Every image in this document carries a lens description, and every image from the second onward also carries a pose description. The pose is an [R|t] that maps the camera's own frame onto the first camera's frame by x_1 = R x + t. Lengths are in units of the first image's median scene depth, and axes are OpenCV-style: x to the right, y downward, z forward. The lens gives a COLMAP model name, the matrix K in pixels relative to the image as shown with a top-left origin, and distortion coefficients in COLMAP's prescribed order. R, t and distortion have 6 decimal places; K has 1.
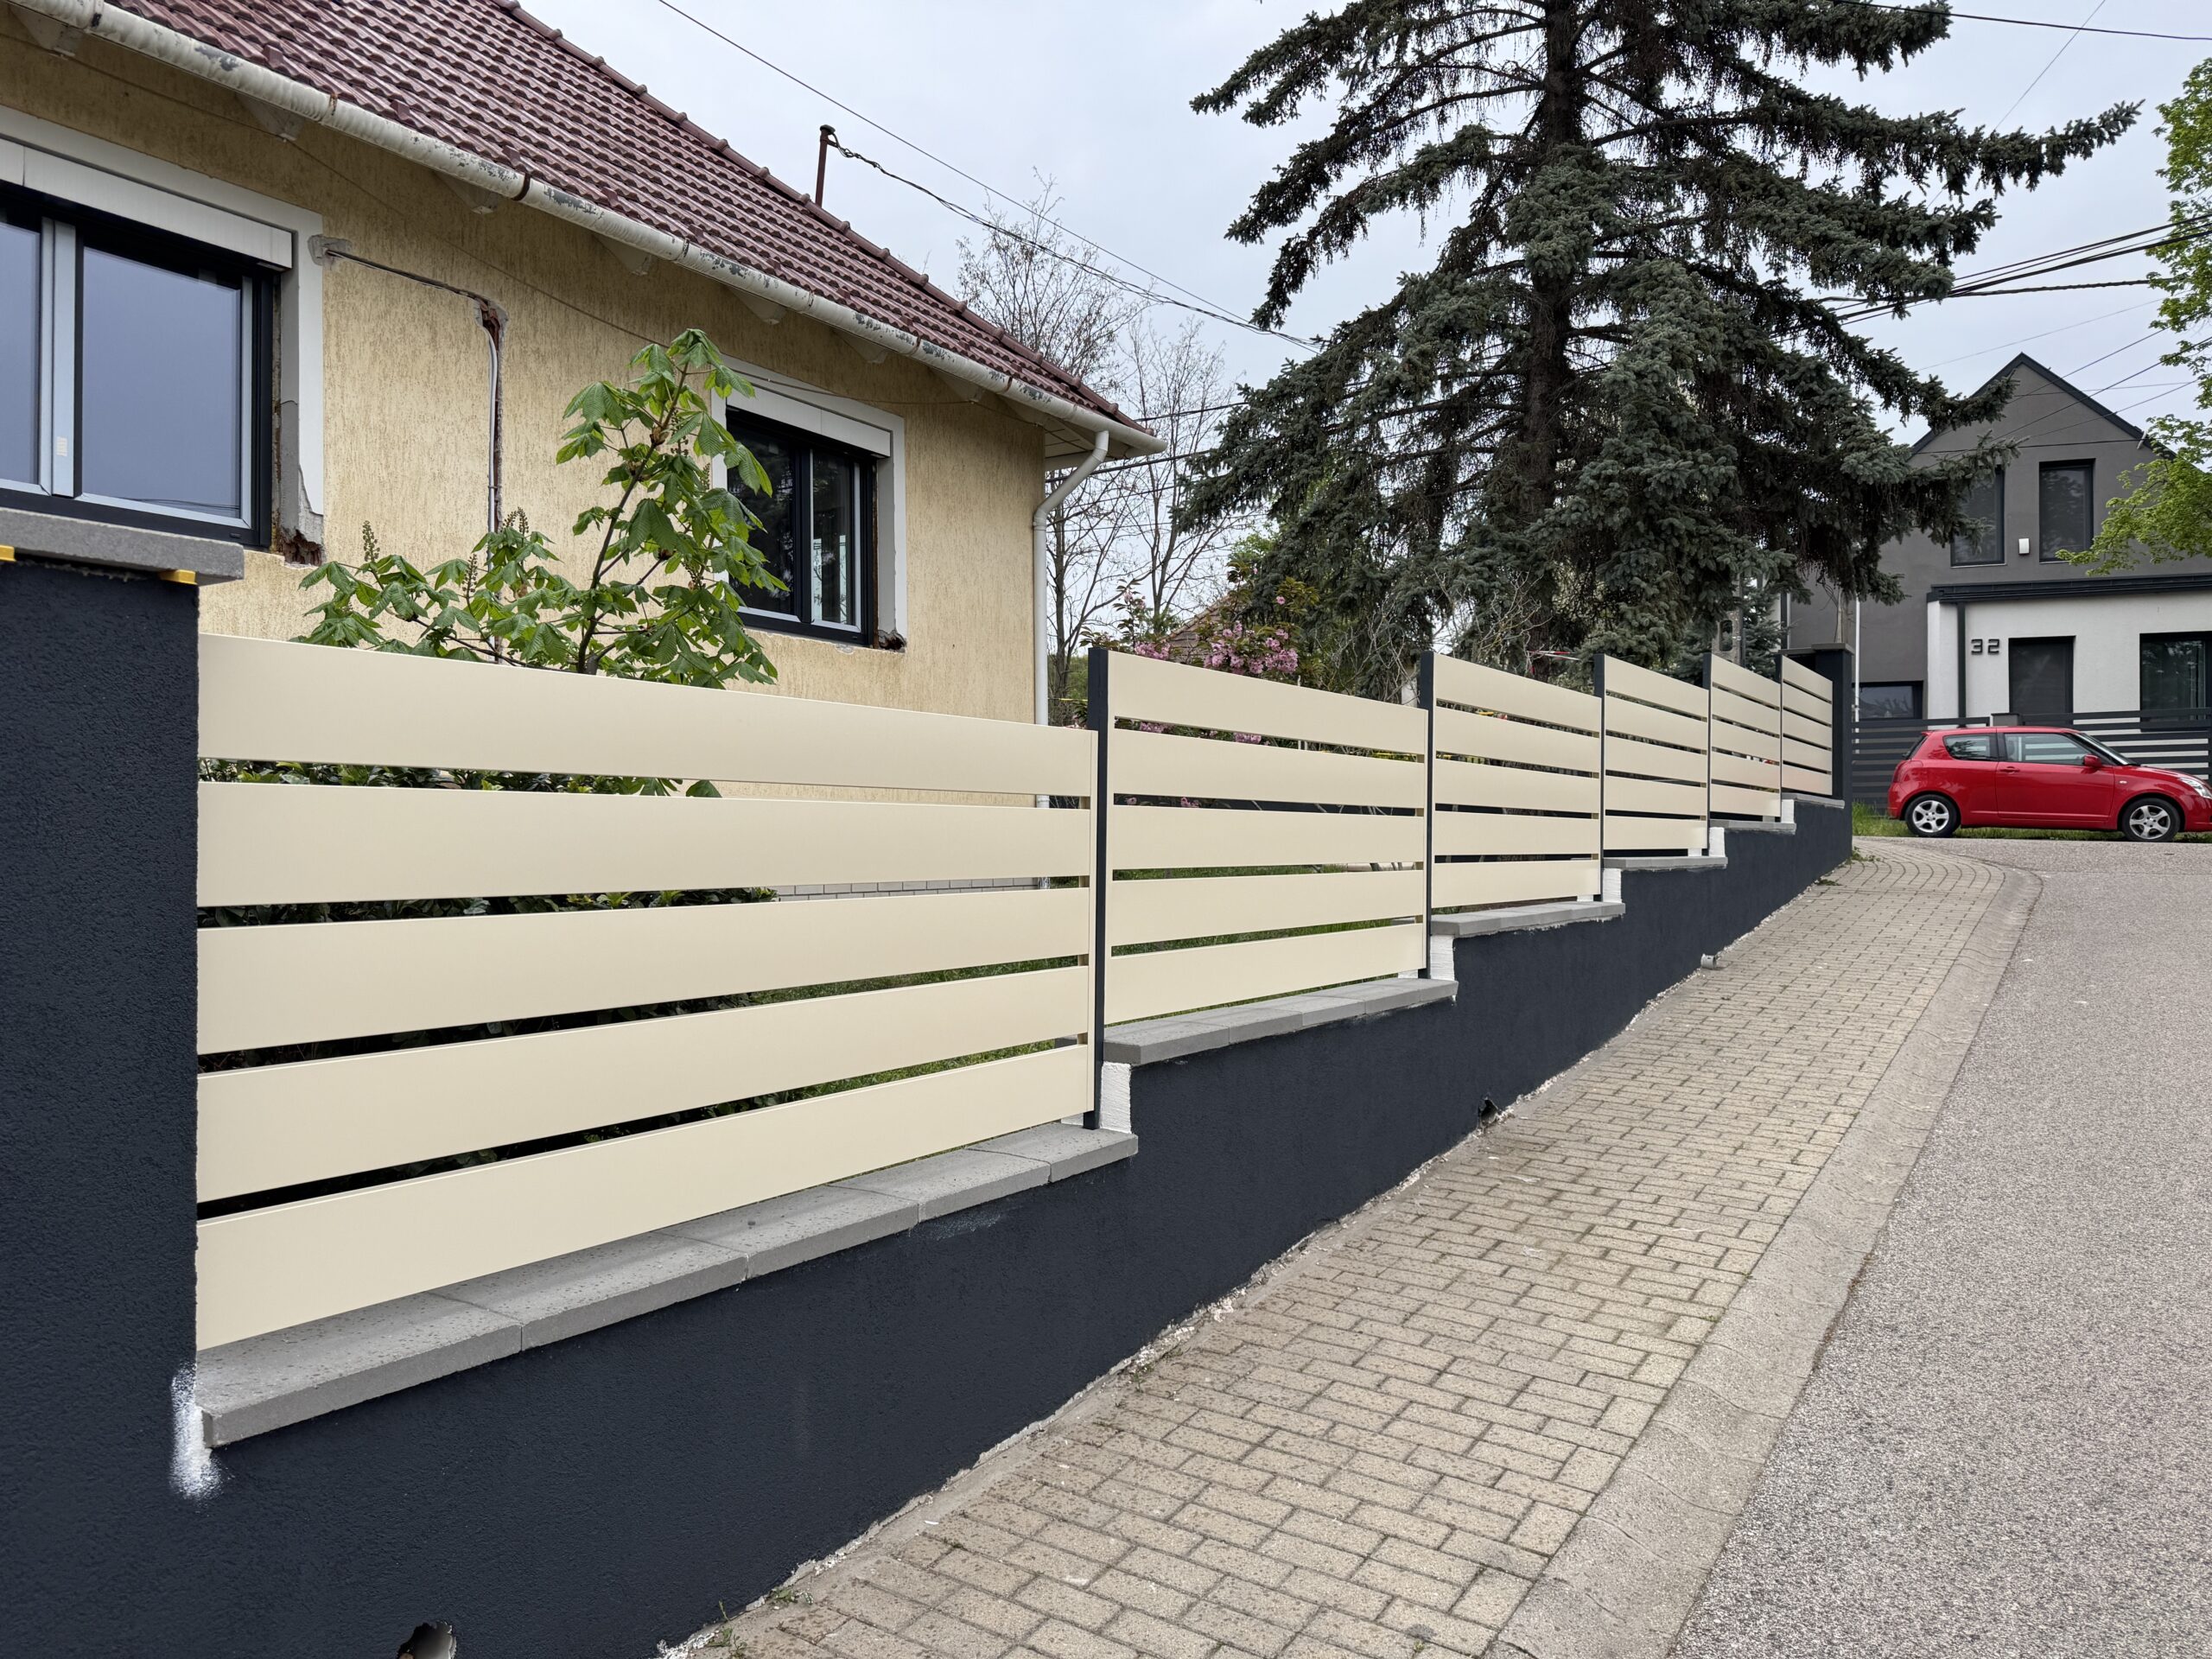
lens RADIAL K [[1574.2, 0, 1115.4], [0, 1574.2, 815.3], [0, 0, 1]] dist [0.120578, -0.205662]
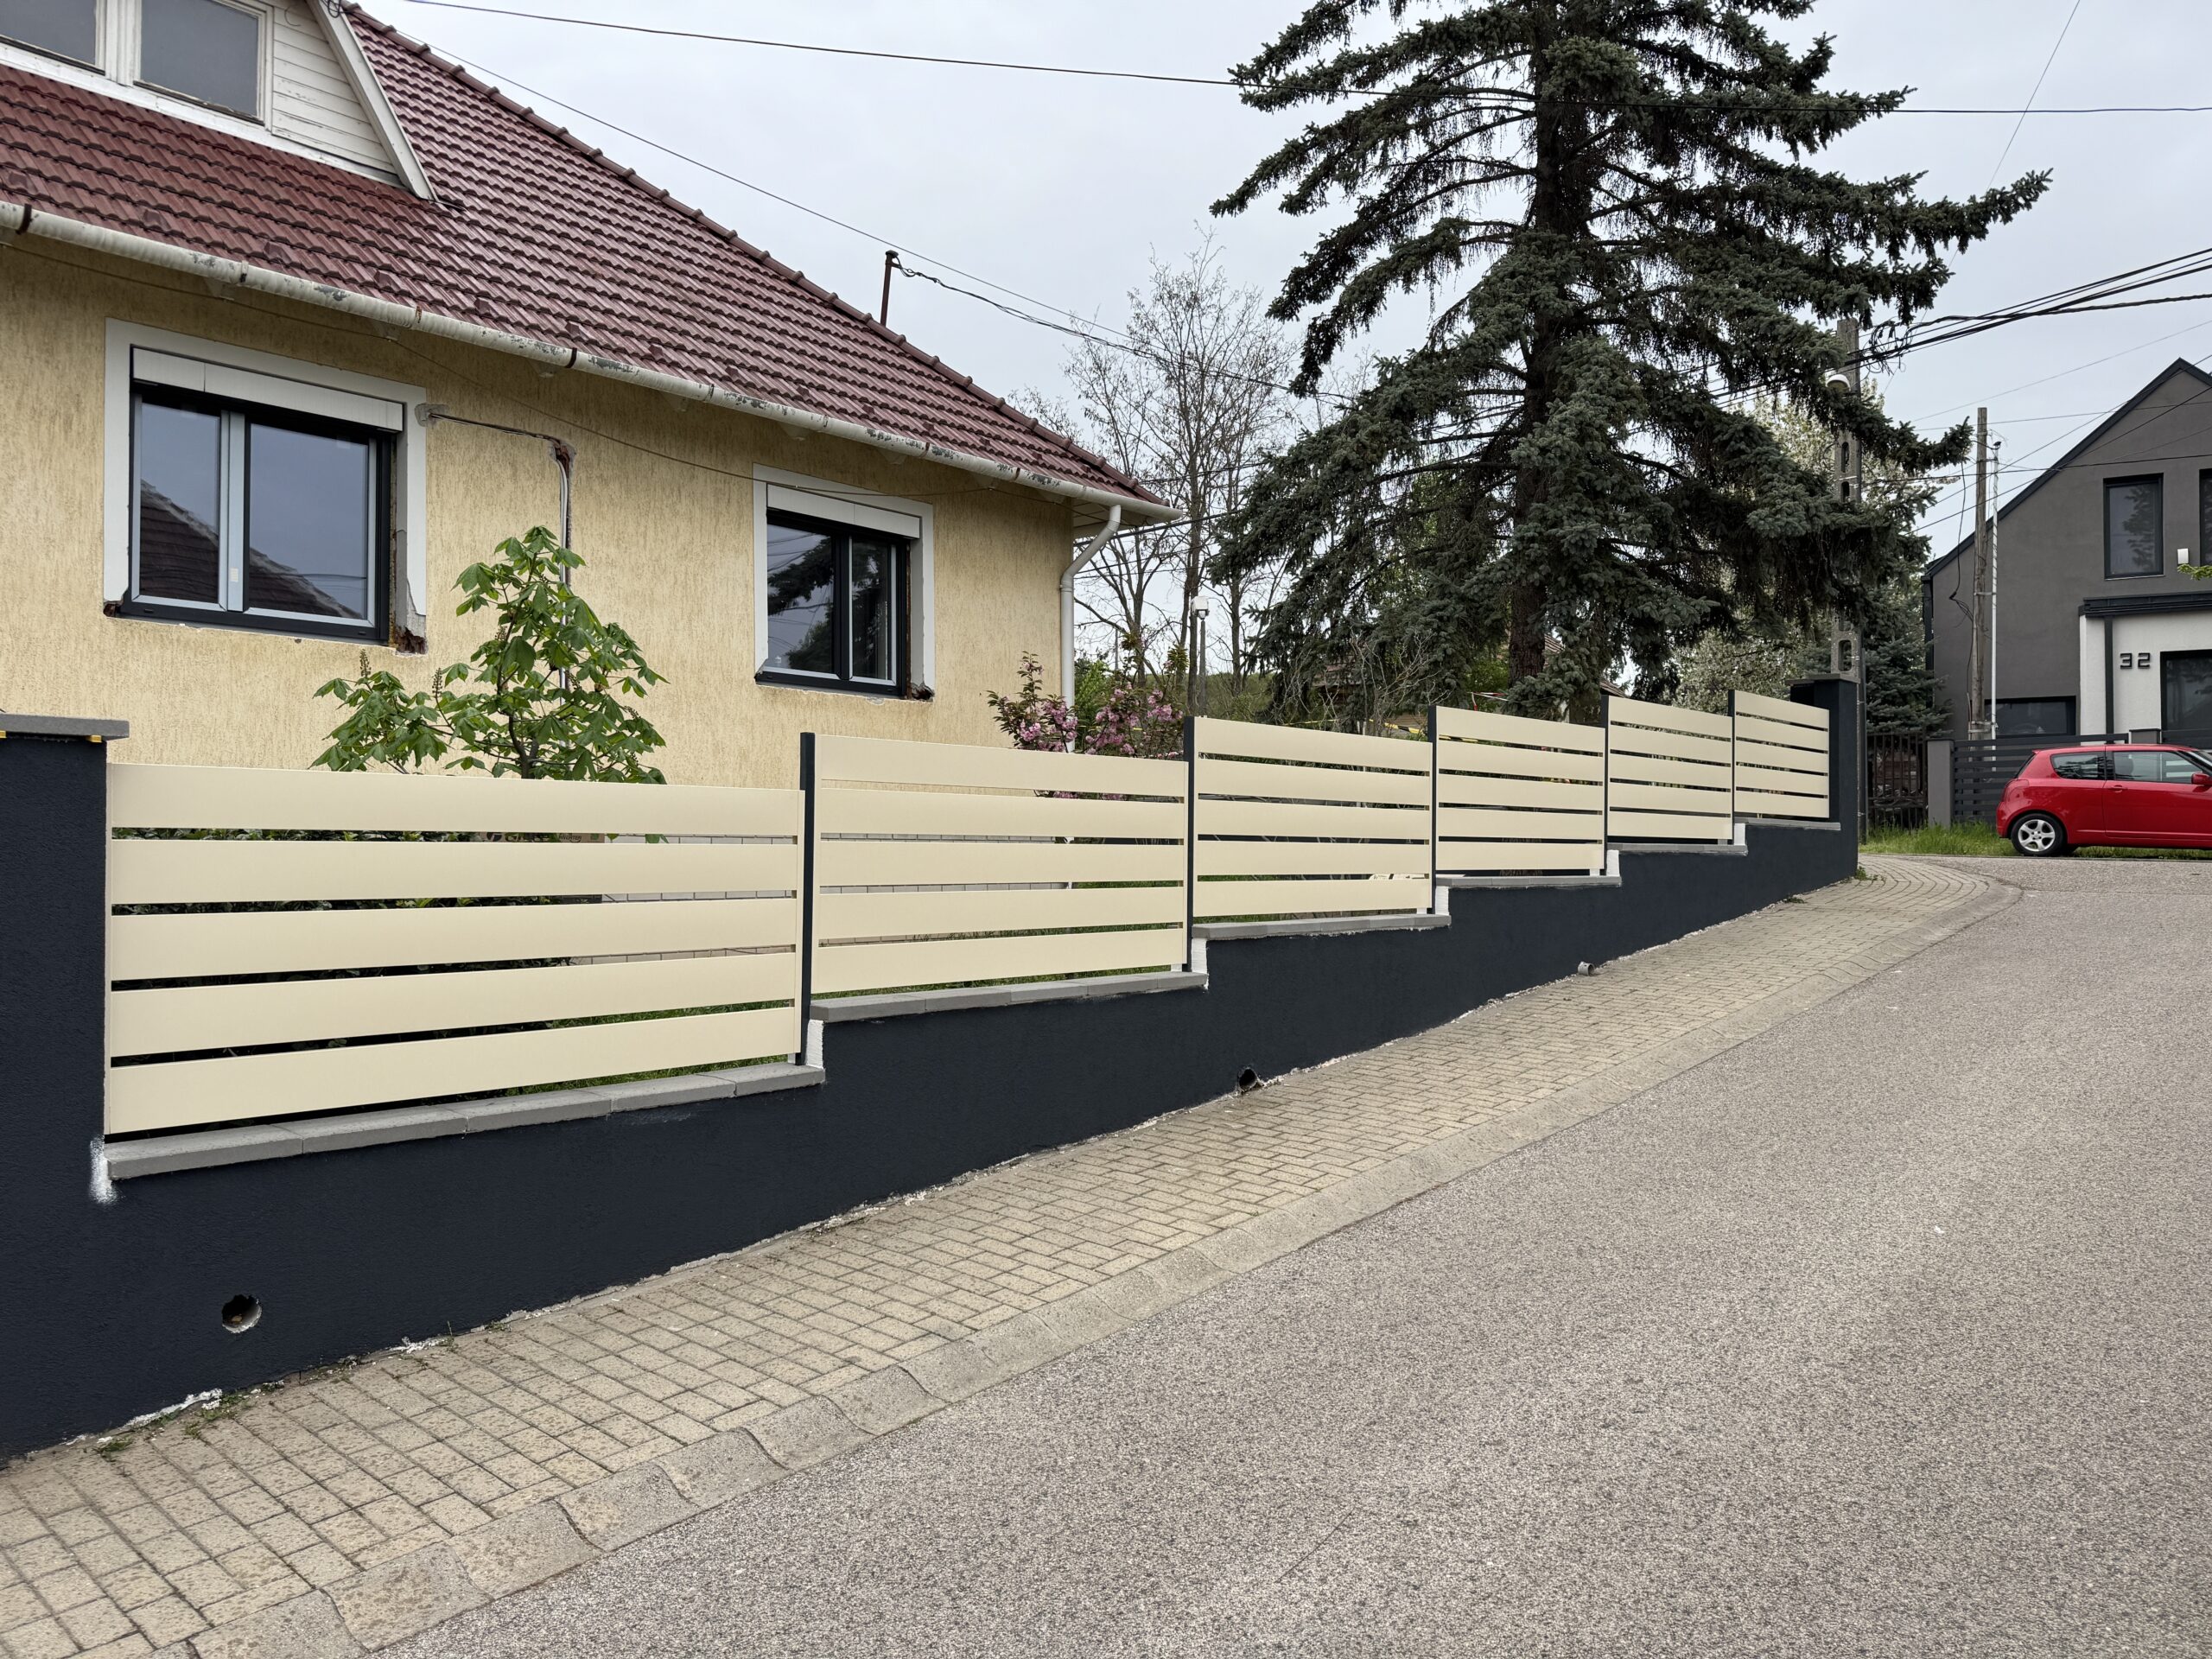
lens RADIAL K [[1574.2, 0, 1115.4], [0, 1574.2, 815.3], [0, 0, 1]] dist [0.120578, -0.205662]
pose [[0.988437, -0.004690, -0.151556, 0.172294], [0.003048, 0.999934, -0.011066, -0.004798], [0.151598, 0.010476, 0.988387, -0.137262]]
